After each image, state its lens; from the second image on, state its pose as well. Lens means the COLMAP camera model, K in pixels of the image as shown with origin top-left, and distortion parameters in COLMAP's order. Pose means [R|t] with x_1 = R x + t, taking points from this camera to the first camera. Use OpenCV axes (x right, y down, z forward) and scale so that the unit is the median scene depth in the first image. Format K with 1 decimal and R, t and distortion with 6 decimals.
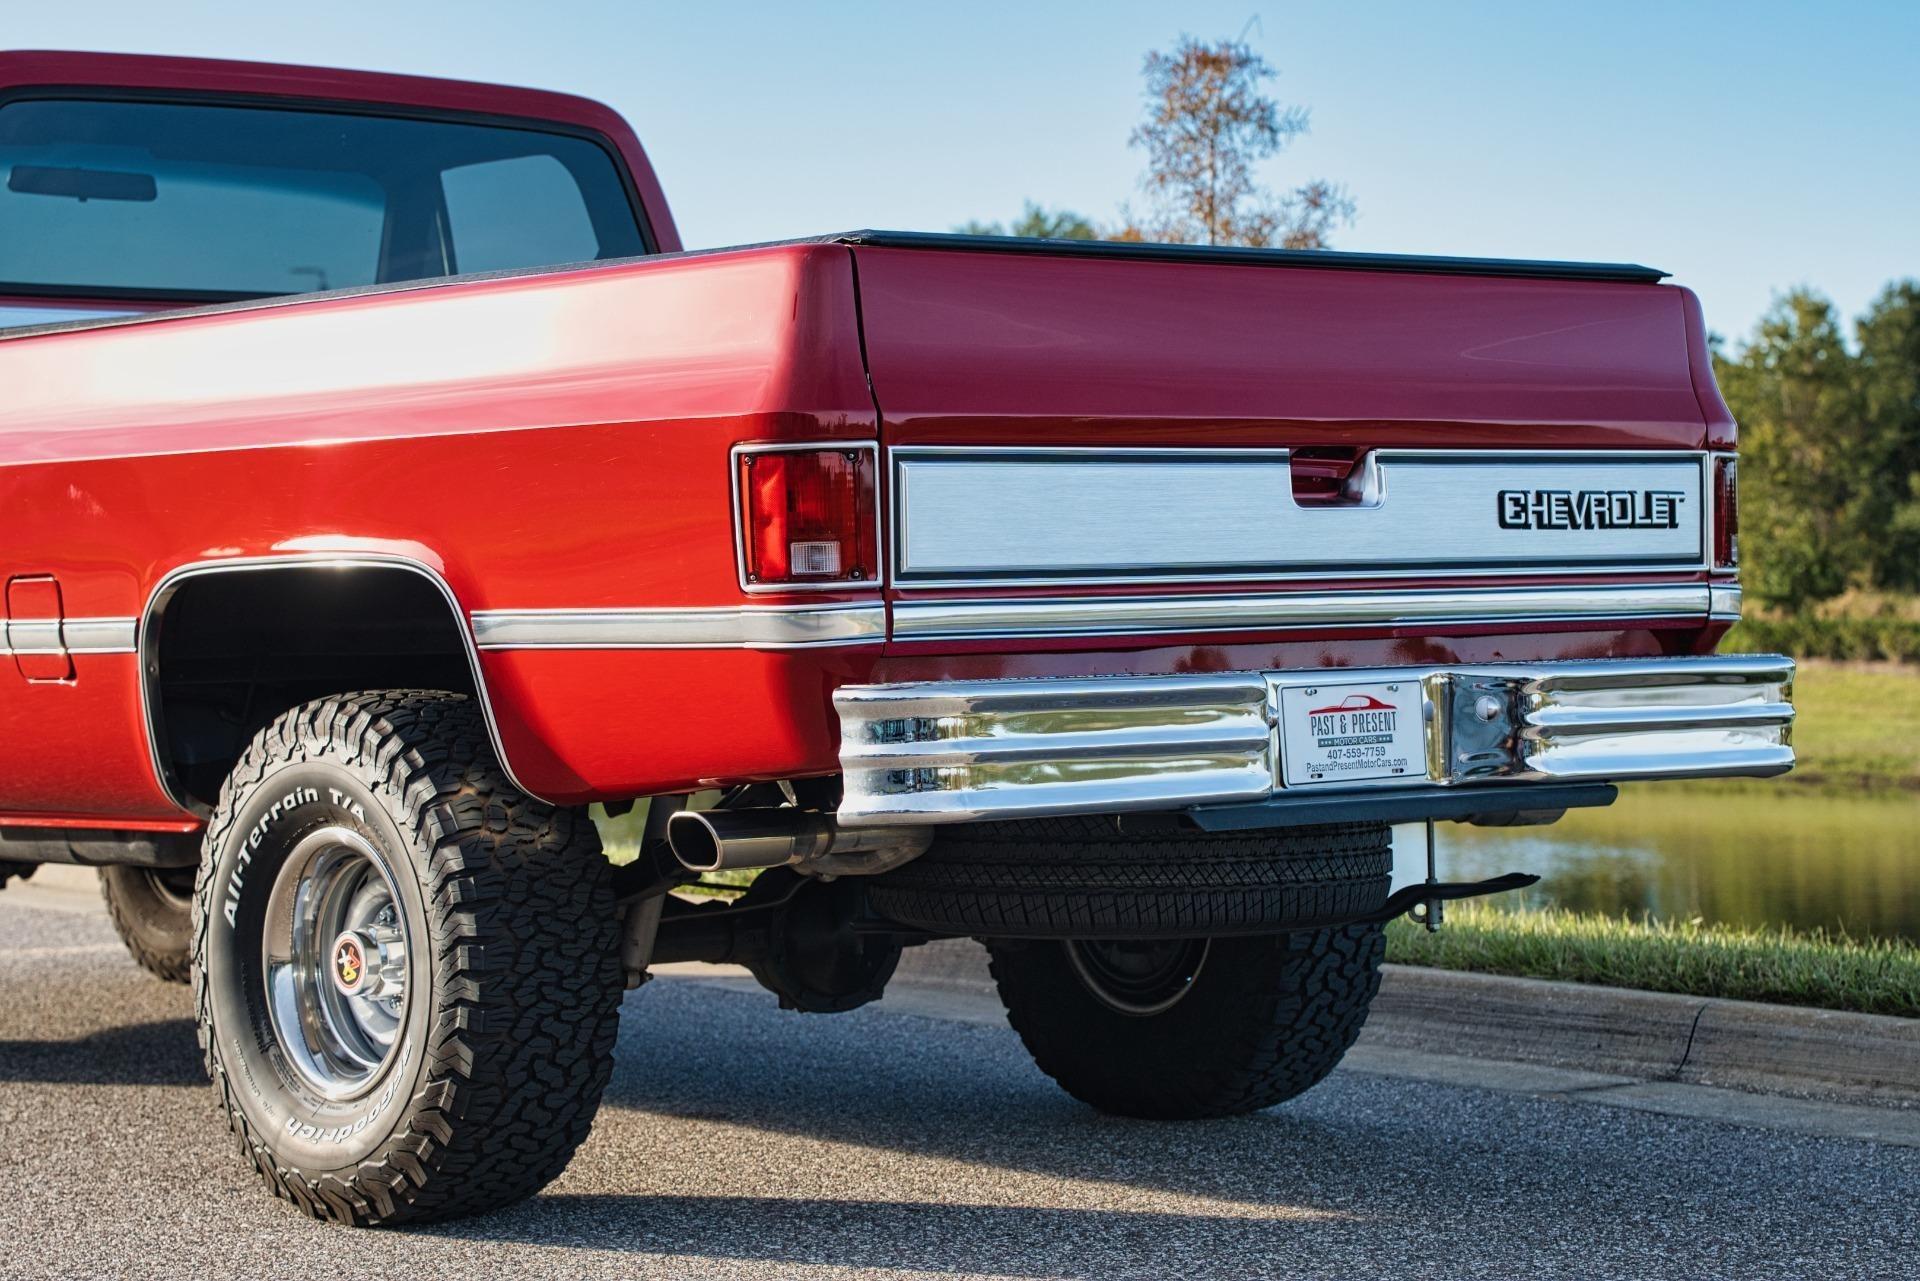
lens RADIAL K [[4405.5, 0, 938.9], [0, 4405.5, 676.7], [0, 0, 1]] dist [0.178193, 0.902570]
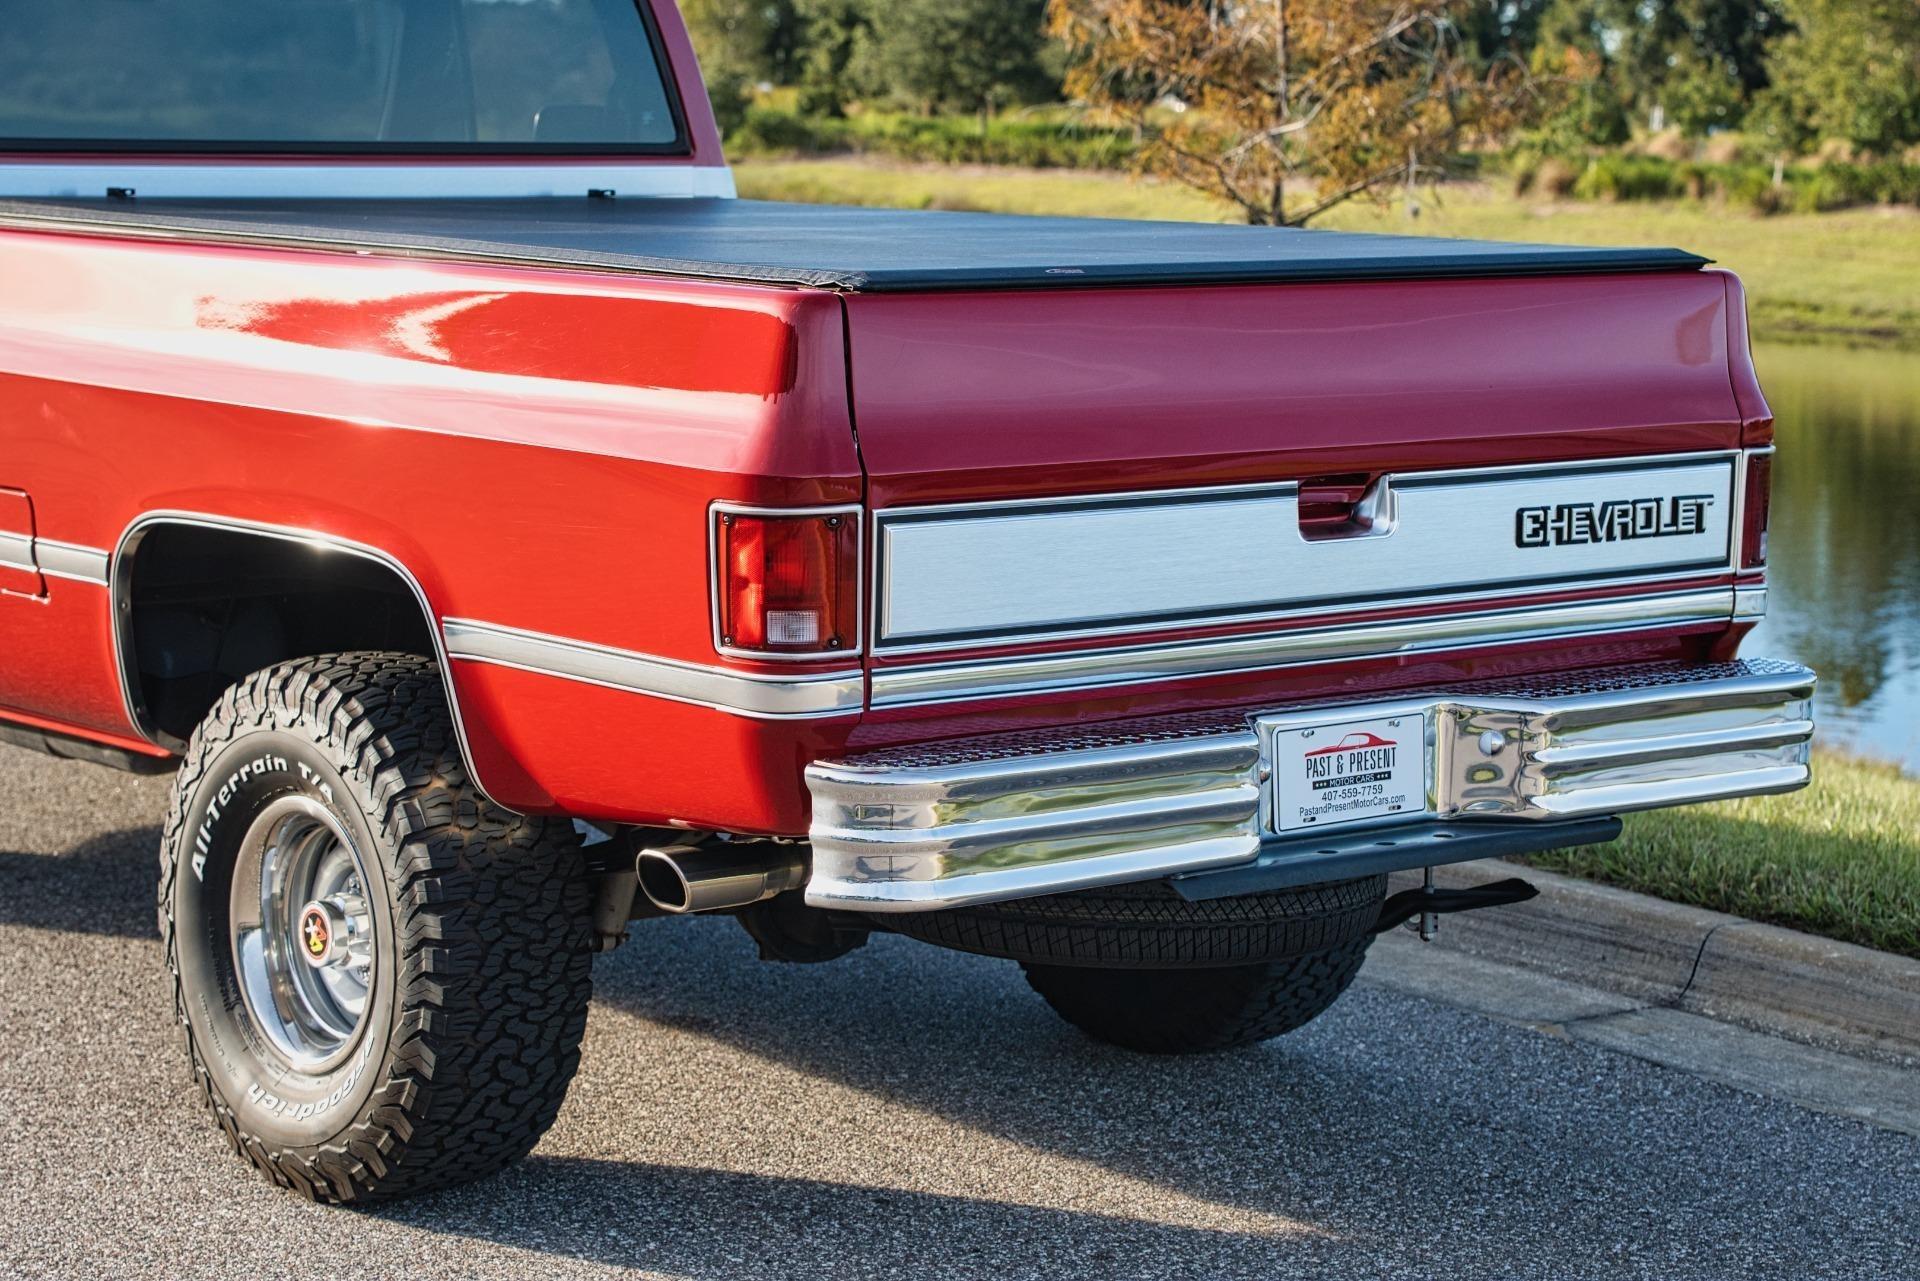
lens RADIAL K [[4405.5, 0, 938.9], [0, 4405.5, 676.7], [0, 0, 1]] dist [0.178193, 0.902570]
pose [[0.999078, 0.040995, -0.012780, 0.014437], [-0.039034, 0.991058, 0.127596, -0.121186], [0.017896, -0.126979, 0.991744, 0.038705]]
